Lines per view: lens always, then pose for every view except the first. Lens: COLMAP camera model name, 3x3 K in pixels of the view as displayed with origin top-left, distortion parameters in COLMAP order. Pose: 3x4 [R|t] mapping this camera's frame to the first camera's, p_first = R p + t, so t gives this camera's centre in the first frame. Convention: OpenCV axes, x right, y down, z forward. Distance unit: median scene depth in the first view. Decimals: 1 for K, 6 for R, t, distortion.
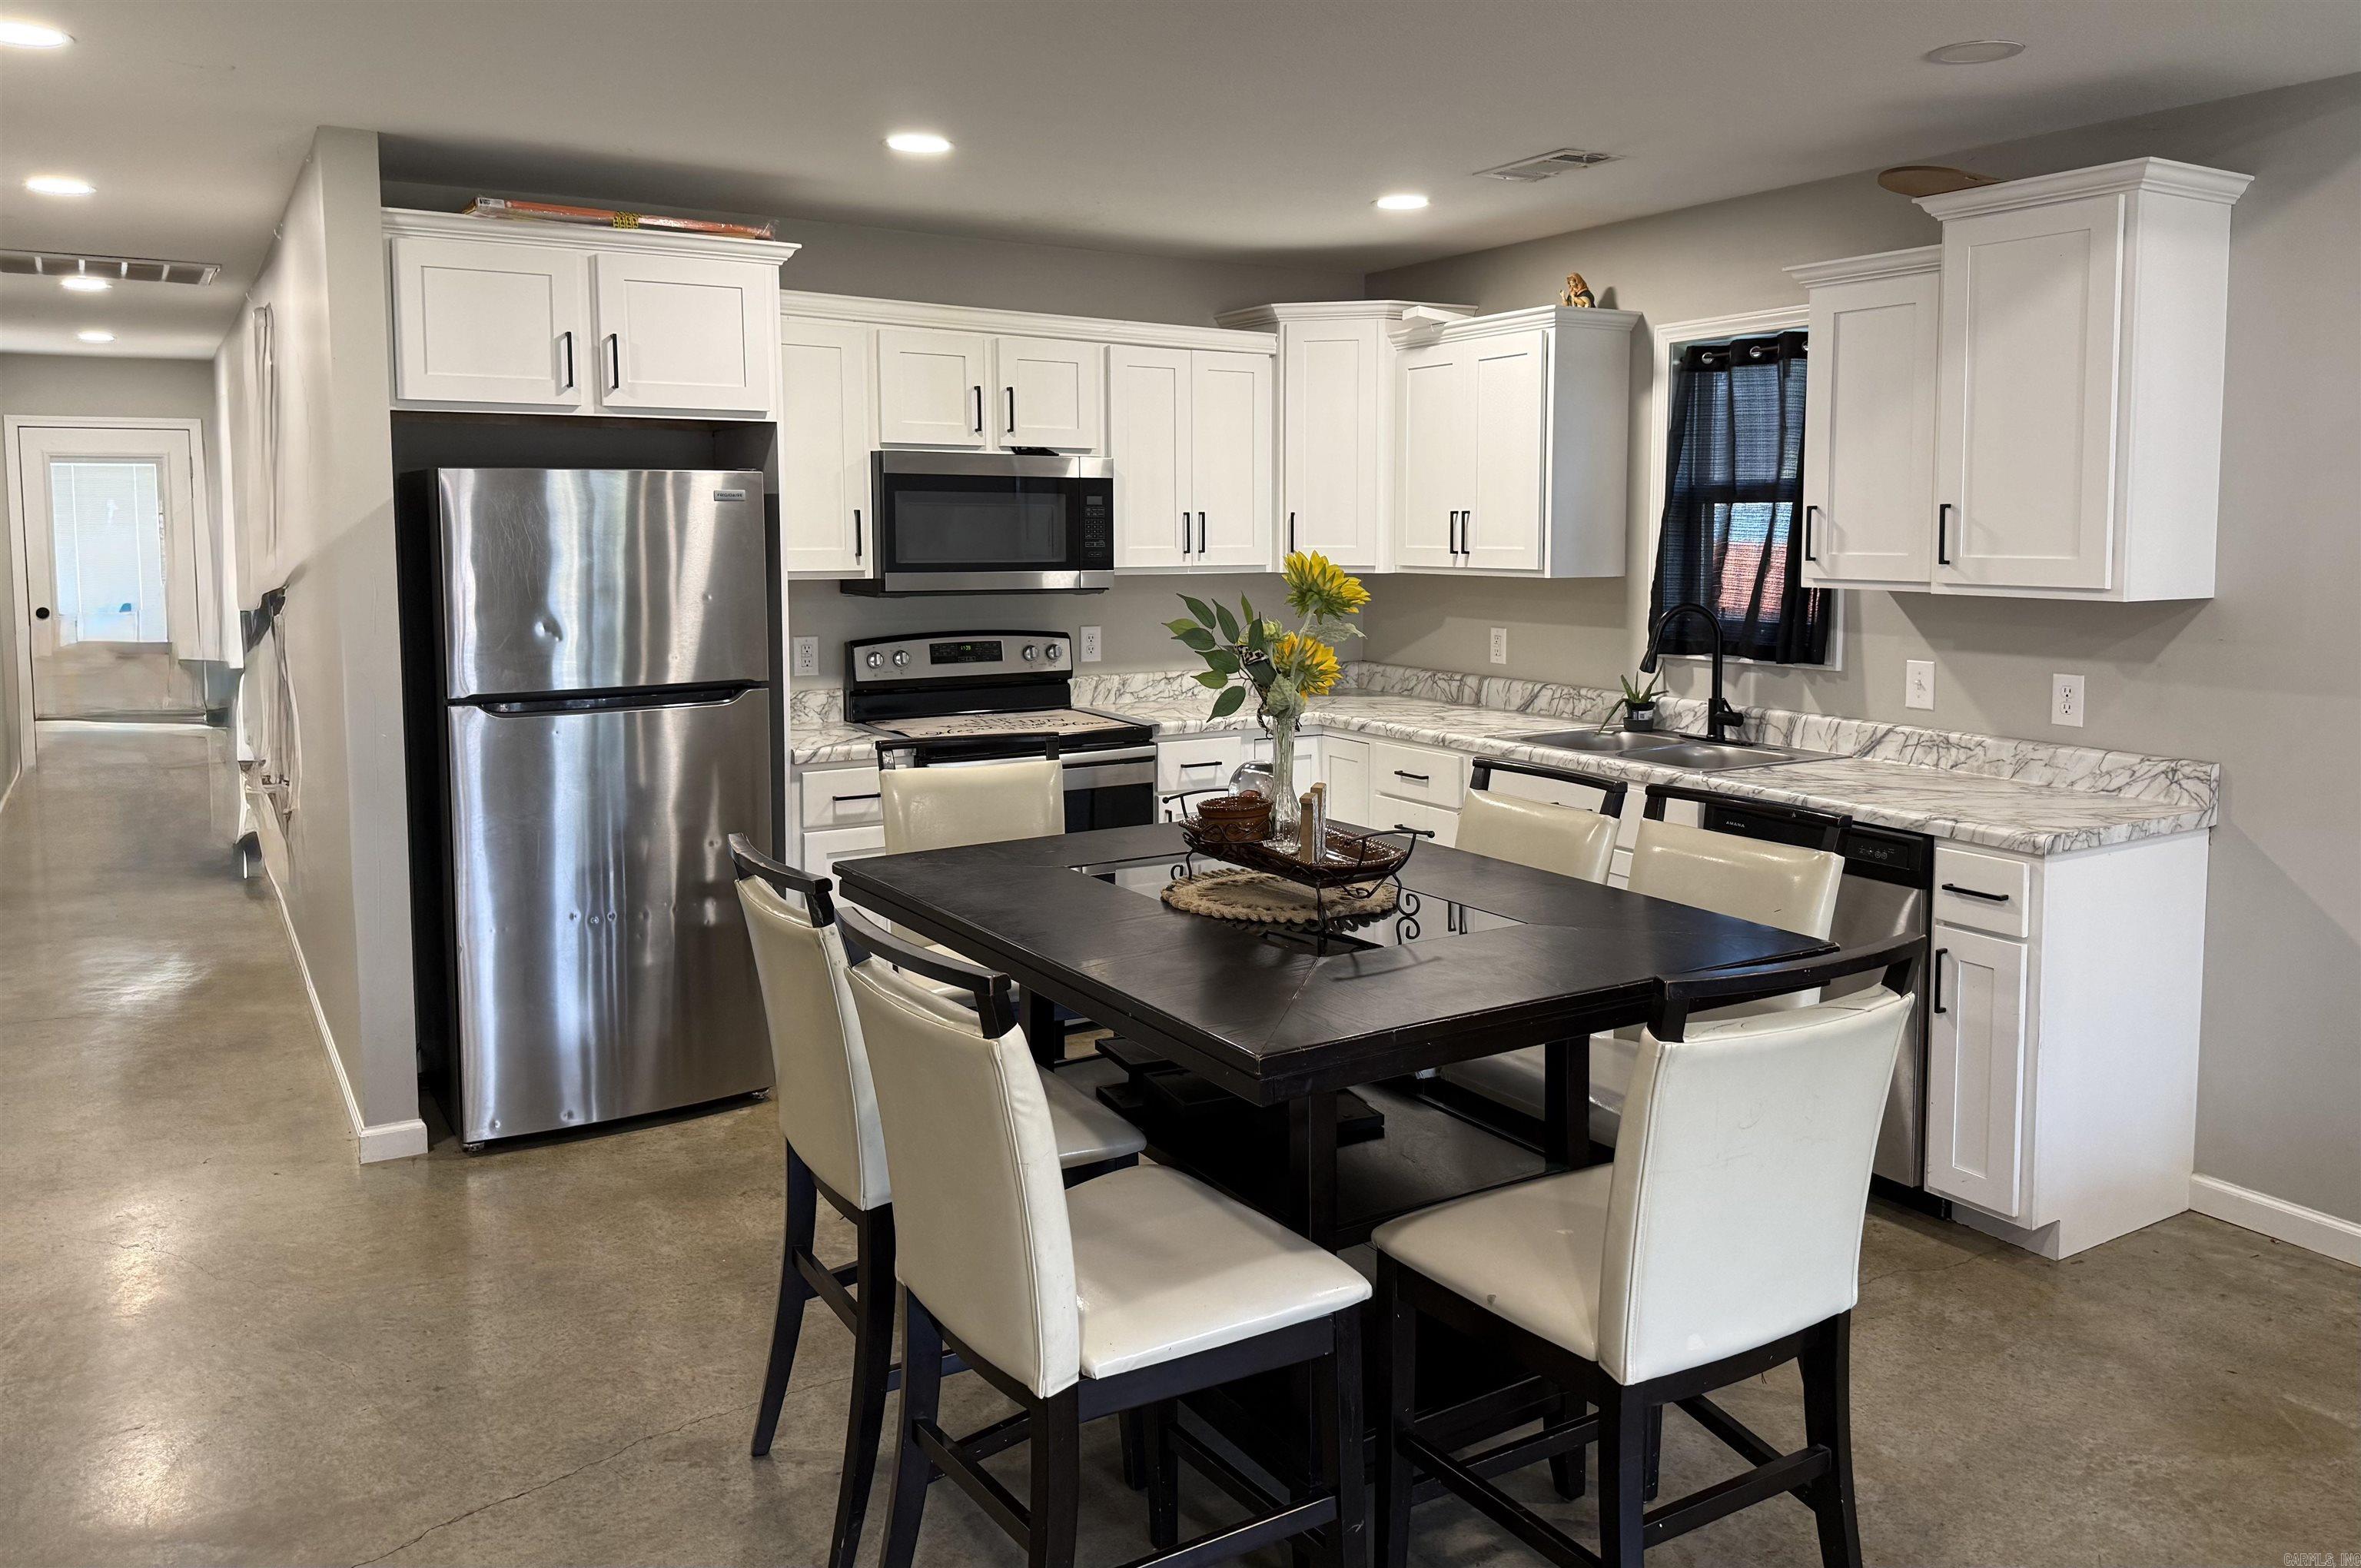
lens RADIAL K [[1700.9, 0, 1272.7], [0, 1700.9, 663.5], [0, 0, 1]] dist [0.027033, -0.033685]
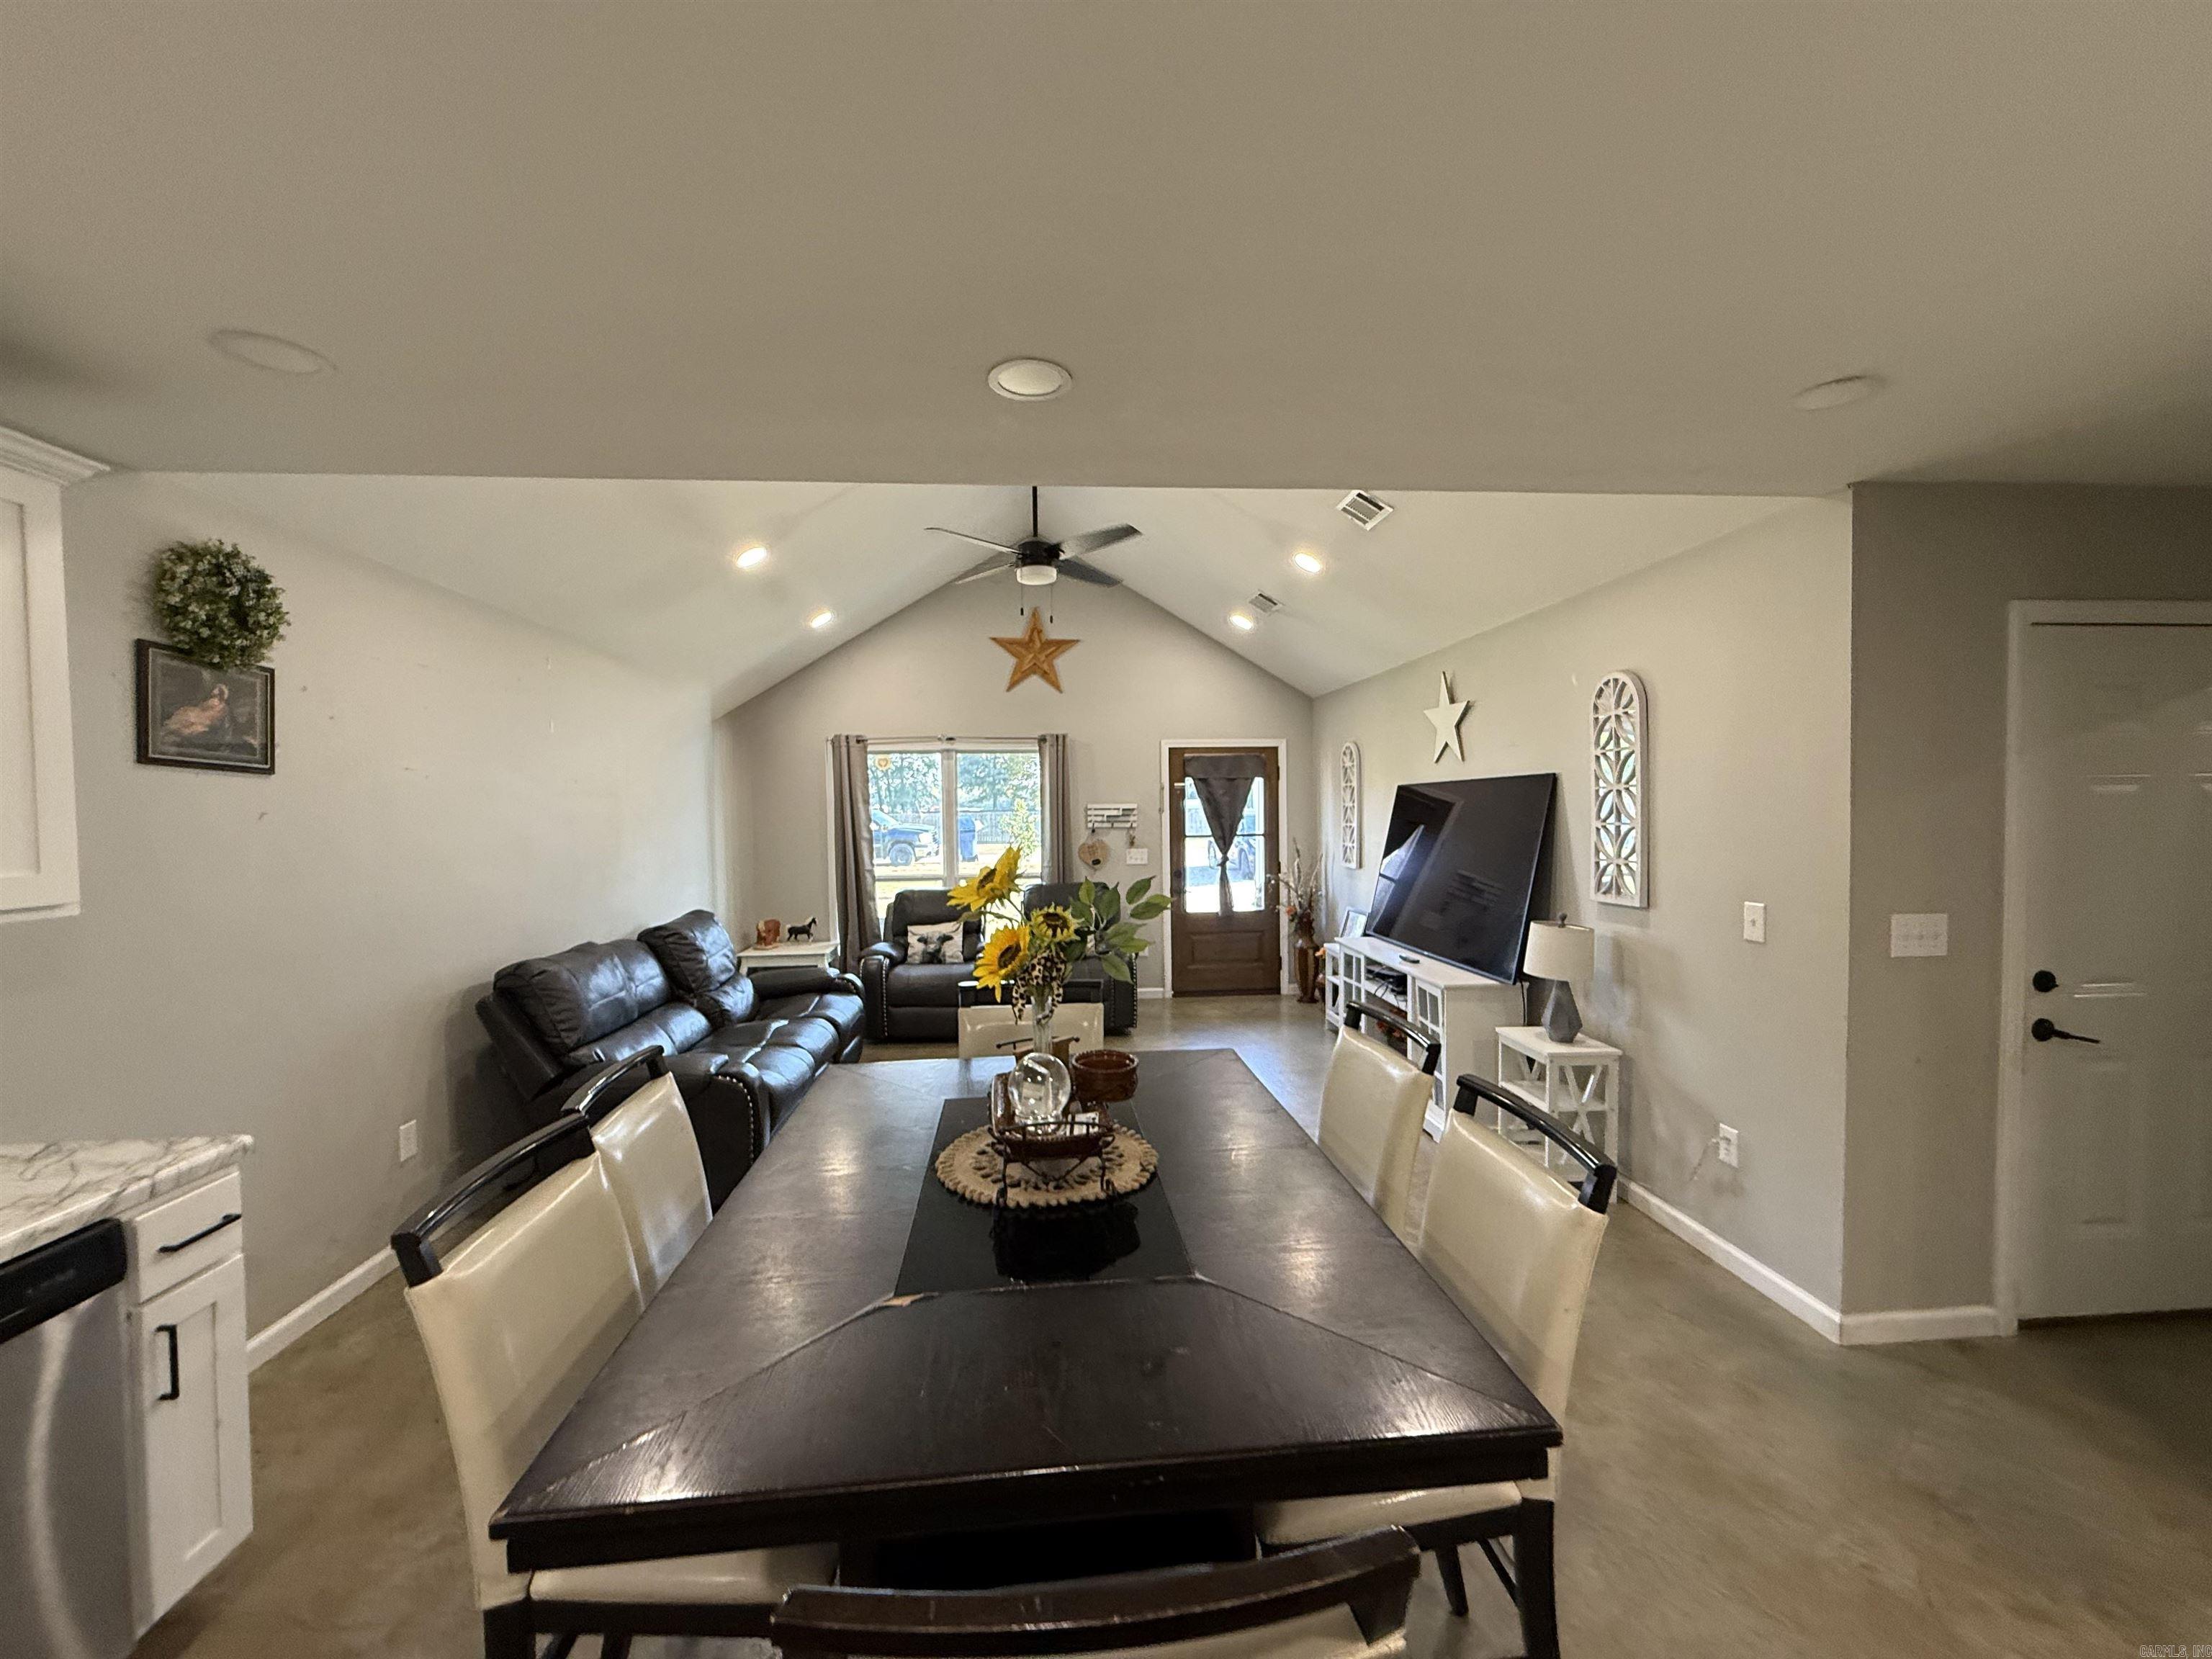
lens RADIAL K [[884.3, 0, 1101.6], [0, 884.3, 831.6], [0, 0, 1]] dist [0.000062, 0.000358]
pose [[-0.876310, 0.000530, 0.481747, -0.207594], [0.054447, 0.993701, 0.097948, -0.086189], [-0.478661, 0.112062, -0.870819, 0.997398]]
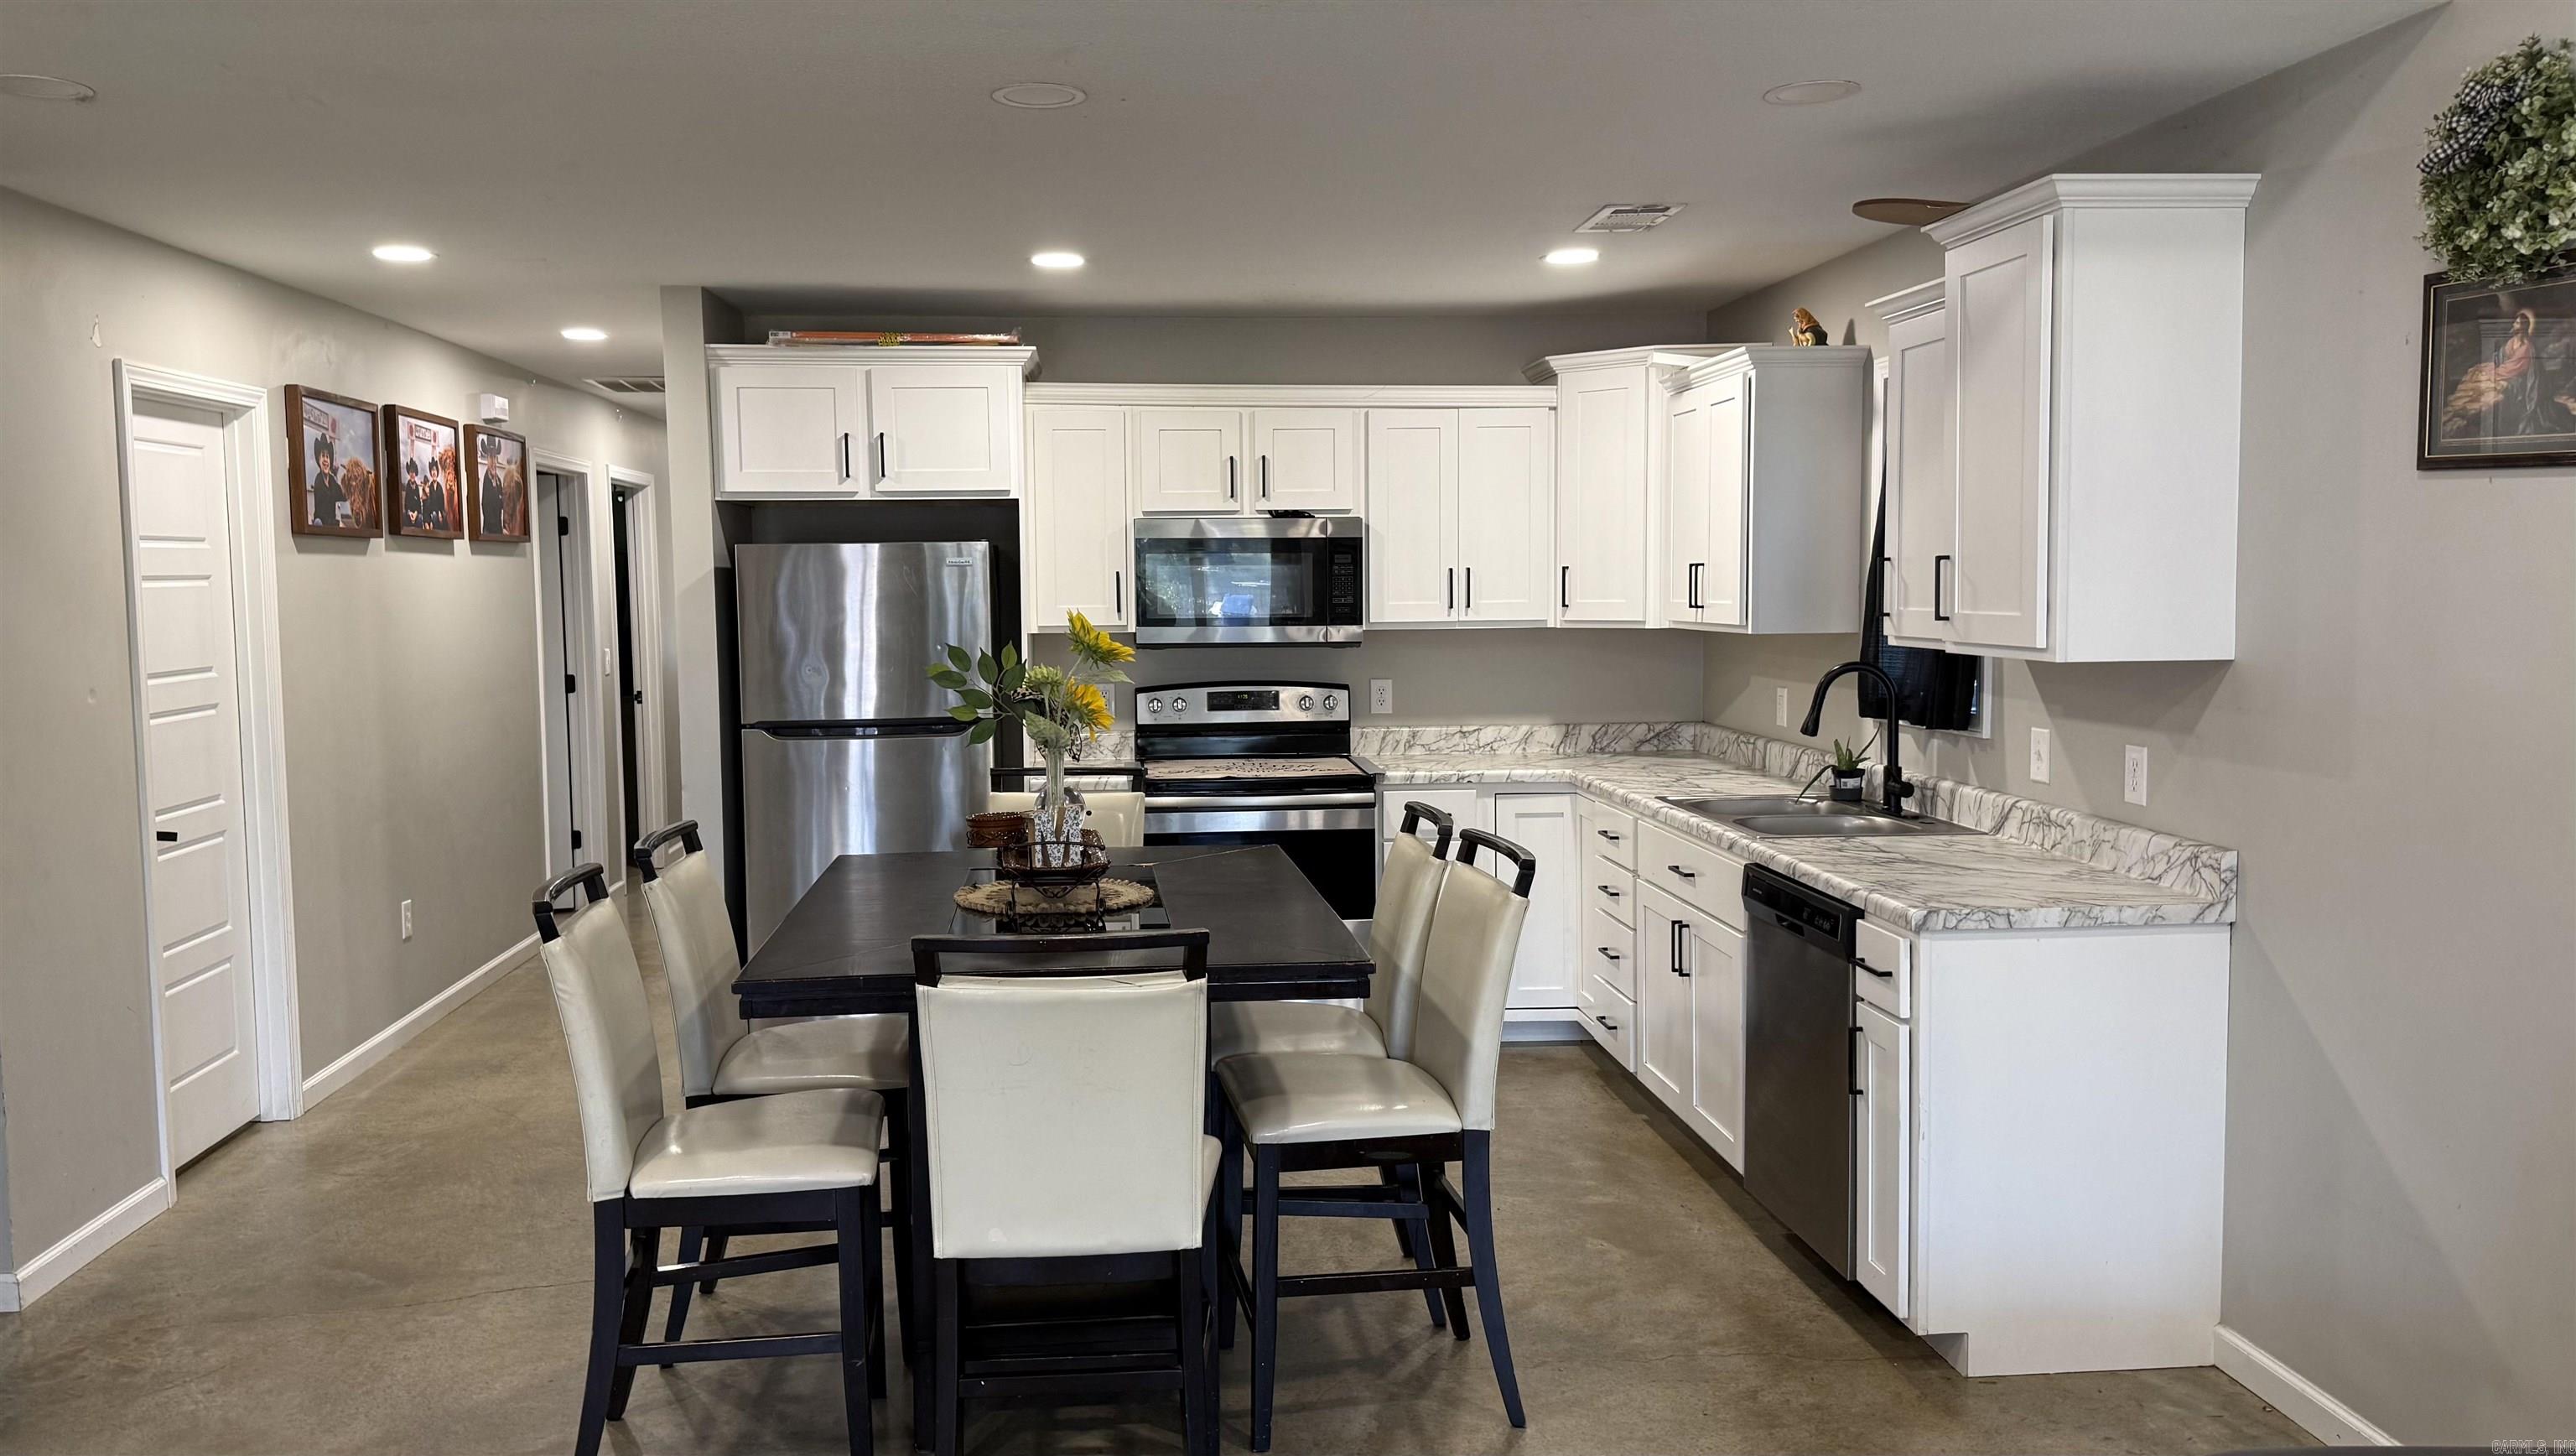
lens RADIAL K [[1928.9, 0, 1267.7], [0, 1928.9, 709.7], [0, 0, 1]] dist [0.039243, -0.025768]
pose [[0.884058, 0.021861, -0.466866, 0.528348], [-0.026119, 0.999655, -0.002650, 0.002131], [0.466647, 0.014536, 0.884324, -0.094196]]
